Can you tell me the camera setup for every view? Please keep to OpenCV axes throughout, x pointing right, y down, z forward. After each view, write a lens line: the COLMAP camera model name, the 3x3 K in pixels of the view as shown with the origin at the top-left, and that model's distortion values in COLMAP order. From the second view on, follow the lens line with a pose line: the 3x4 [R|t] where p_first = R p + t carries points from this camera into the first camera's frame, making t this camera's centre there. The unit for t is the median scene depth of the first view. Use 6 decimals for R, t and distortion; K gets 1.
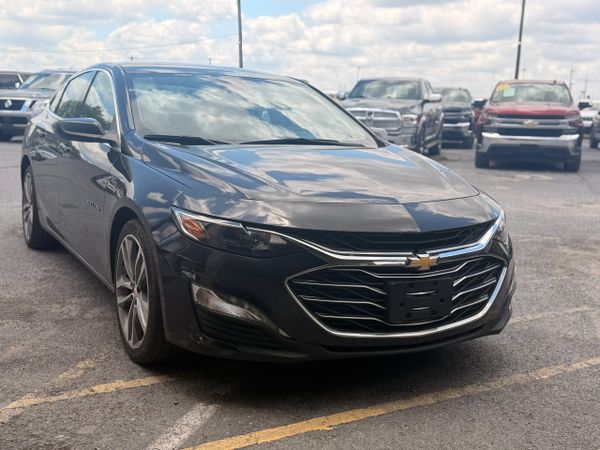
lens RADIAL K [[728.7, 0, 300.6], [0, 728.7, 222.2], [0, 0, 1]] dist [0.049717, 0.000000]
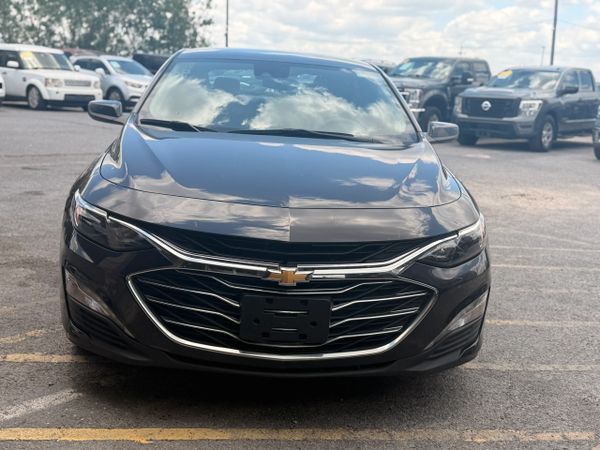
lens RADIAL K [[728.7, 0, 300.2], [0, 728.7, 228.4], [0, 0, 1]] dist [0.049717, 0.000000]
pose [[0.905387, 0.097442, -0.413254, 0.535748], [-0.088409, 0.995241, 0.040977, -0.038876], [0.415280, -0.000565, 0.909693, 0.222589]]
